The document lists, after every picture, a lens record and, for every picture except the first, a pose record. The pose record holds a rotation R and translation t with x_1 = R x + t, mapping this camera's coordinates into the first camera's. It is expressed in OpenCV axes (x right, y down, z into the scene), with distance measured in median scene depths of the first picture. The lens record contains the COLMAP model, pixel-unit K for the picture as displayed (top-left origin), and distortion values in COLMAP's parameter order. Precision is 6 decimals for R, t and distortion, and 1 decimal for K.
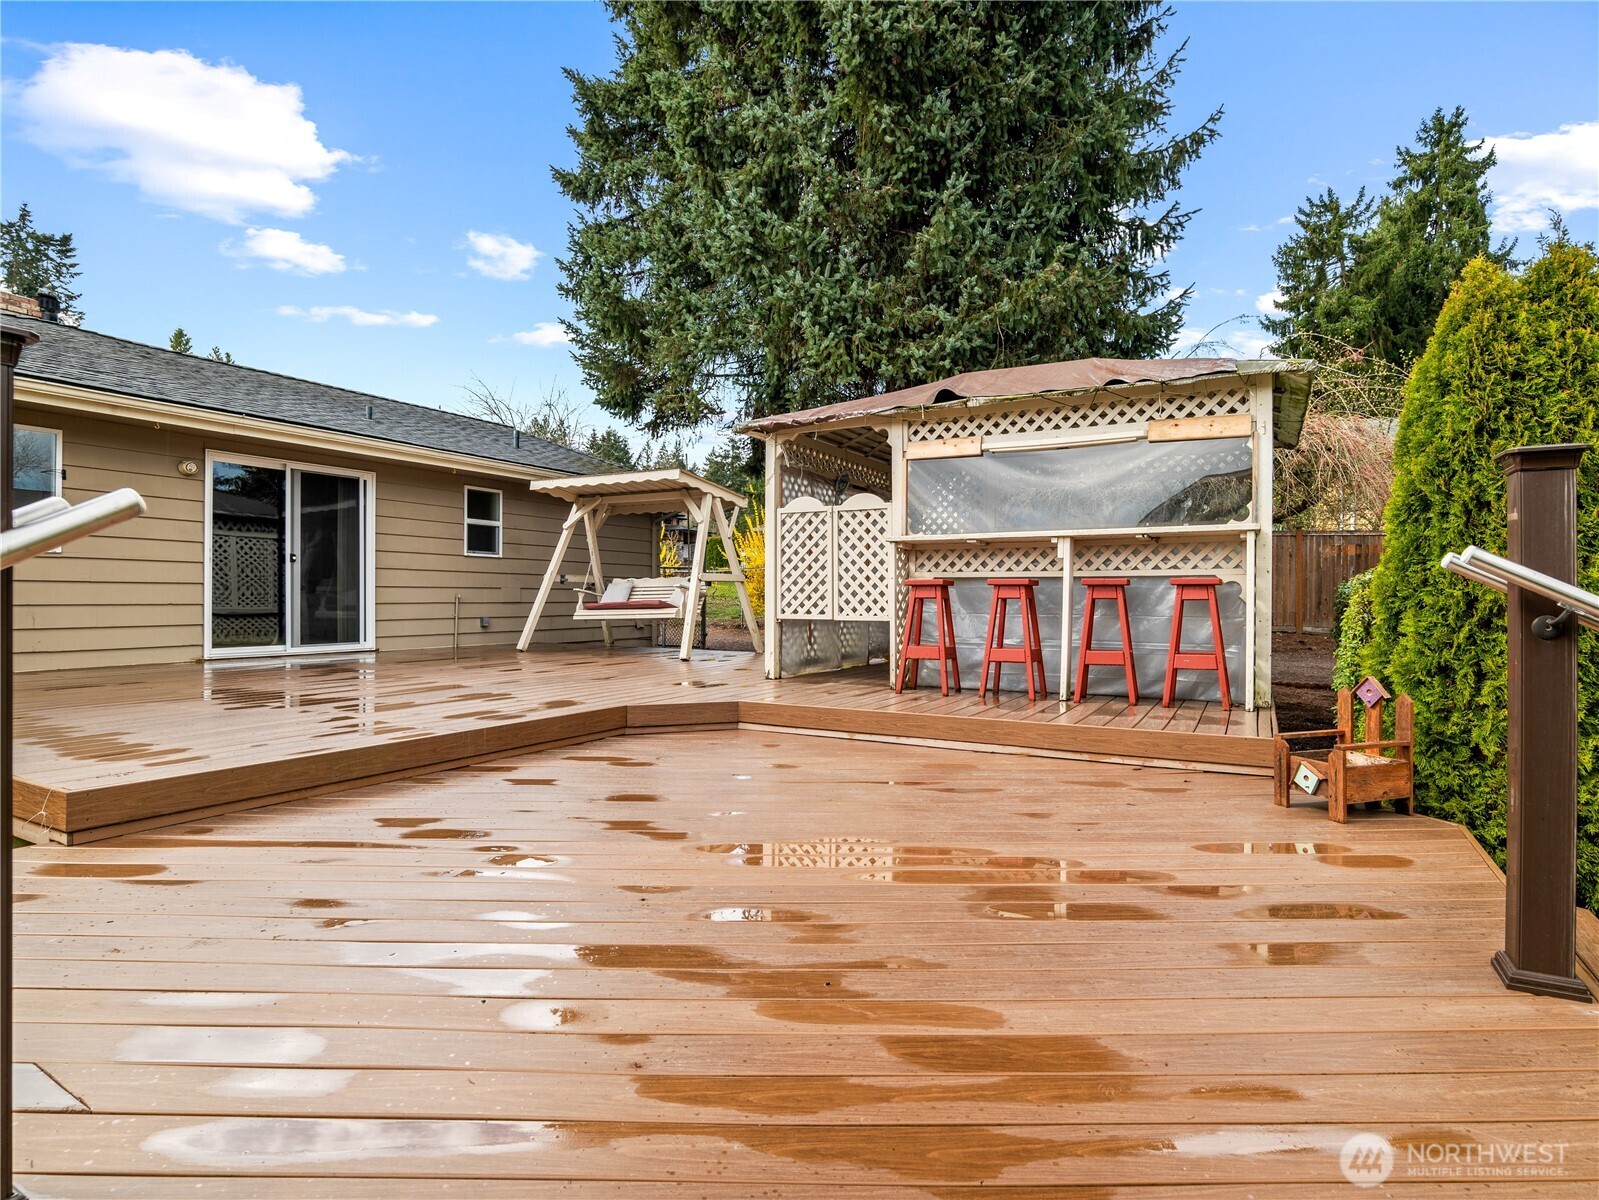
lens RADIAL K [[842.2, 0, 800.4], [0, 842.2, 586.3], [0, 0, 1]] dist [-0.013464, 0.001643]
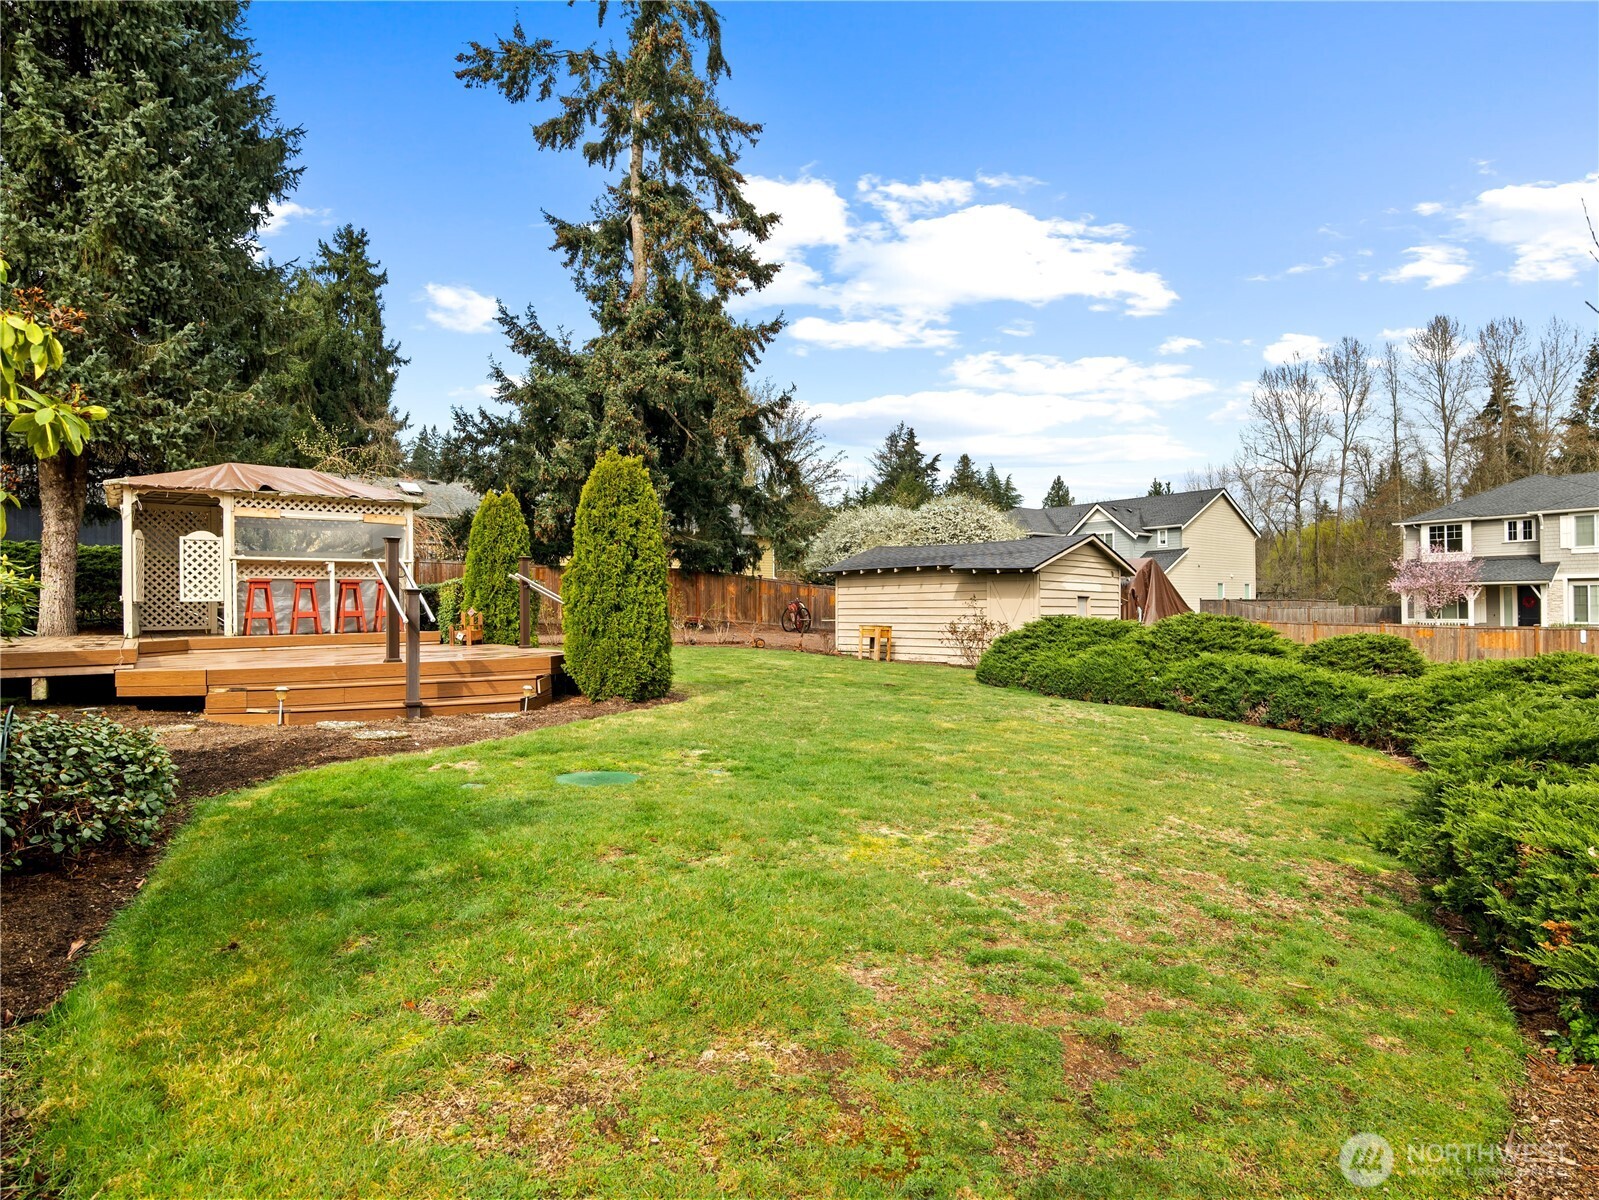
lens RADIAL K [[856.0, 0, 793.8], [0, 856.0, 596.8], [0, 0, 1]] dist [-0.002326, 0.000022]
pose [[0.389301, 0.001721, 0.921109, -1.071127], [0.001360, 0.999996, -0.002443, 0.035308], [-0.921109, 0.002204, 0.389297, -0.843749]]
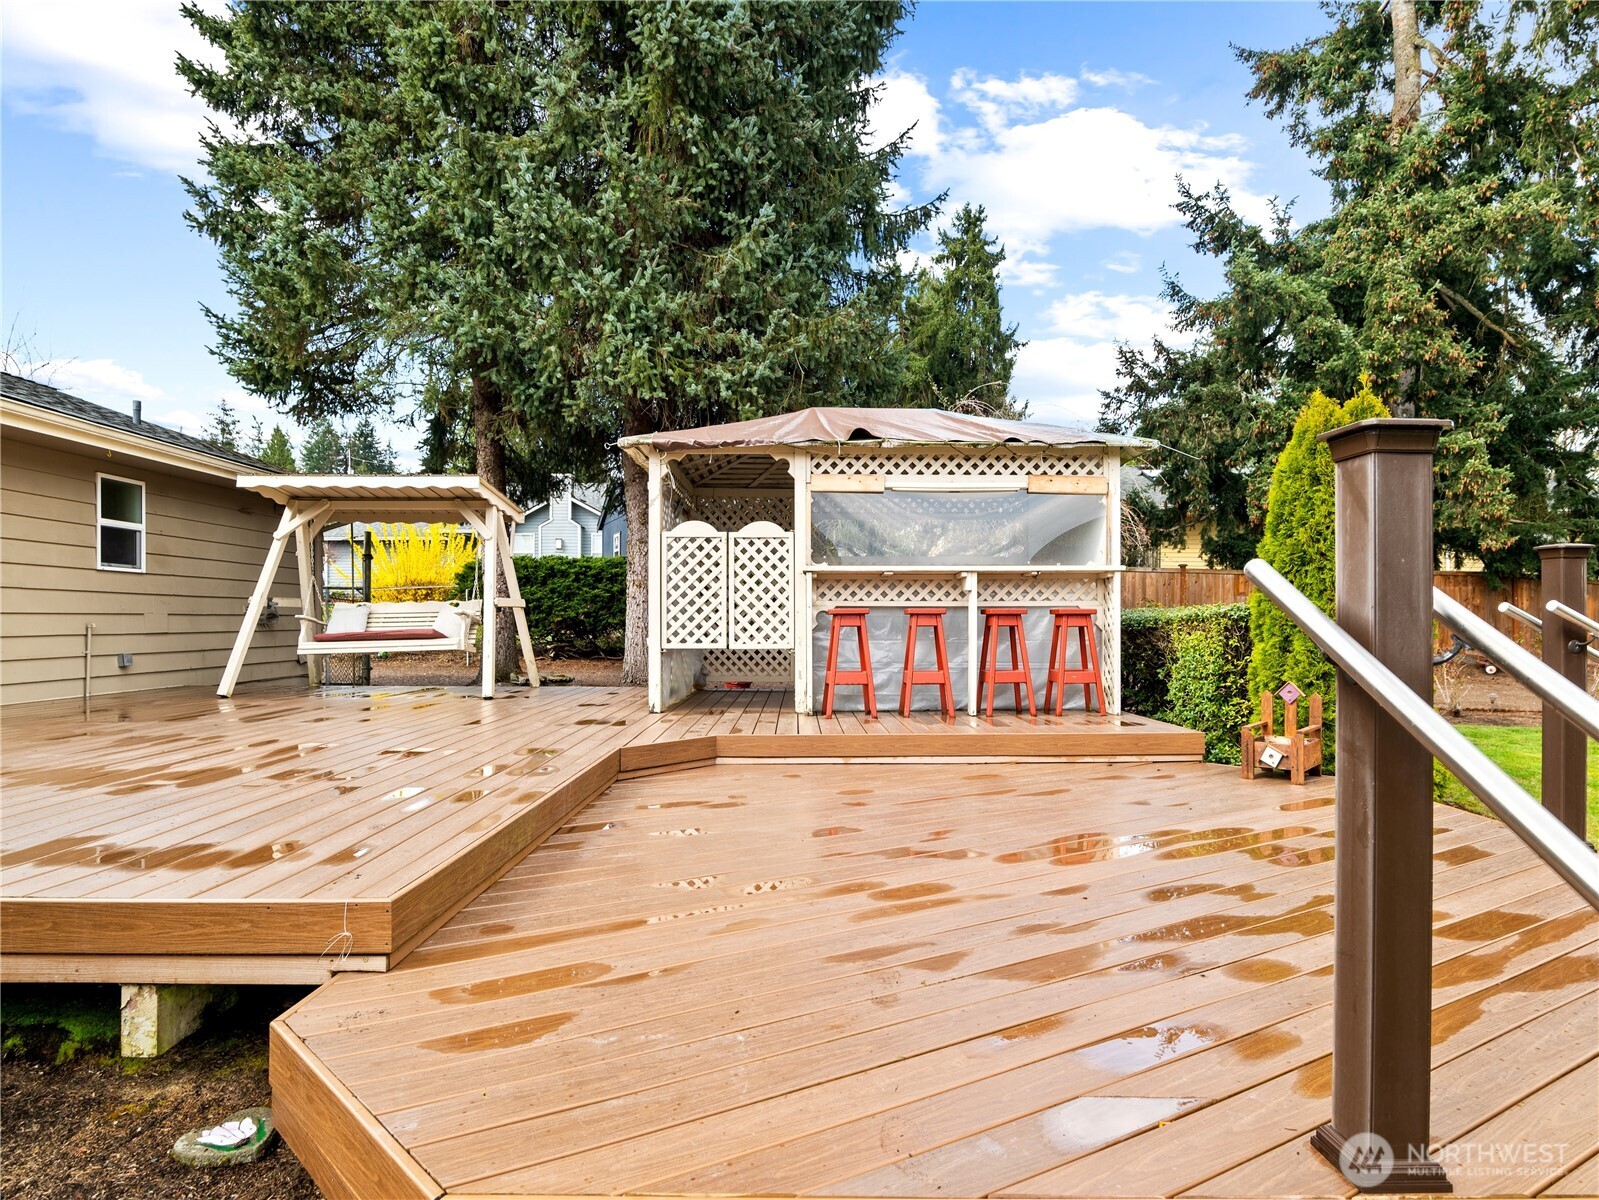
lens RADIAL K [[903.9, 0, 803.0], [0, 903.9, 612.2], [0, 0, 1]] dist [-0.017544, 0.001155]
pose [[0.868577, -0.001047, 0.495553, -0.395581], [-0.002045, 0.999982, 0.005697, -0.008509], [-0.495550, -0.005962, 0.868559, 0.043819]]
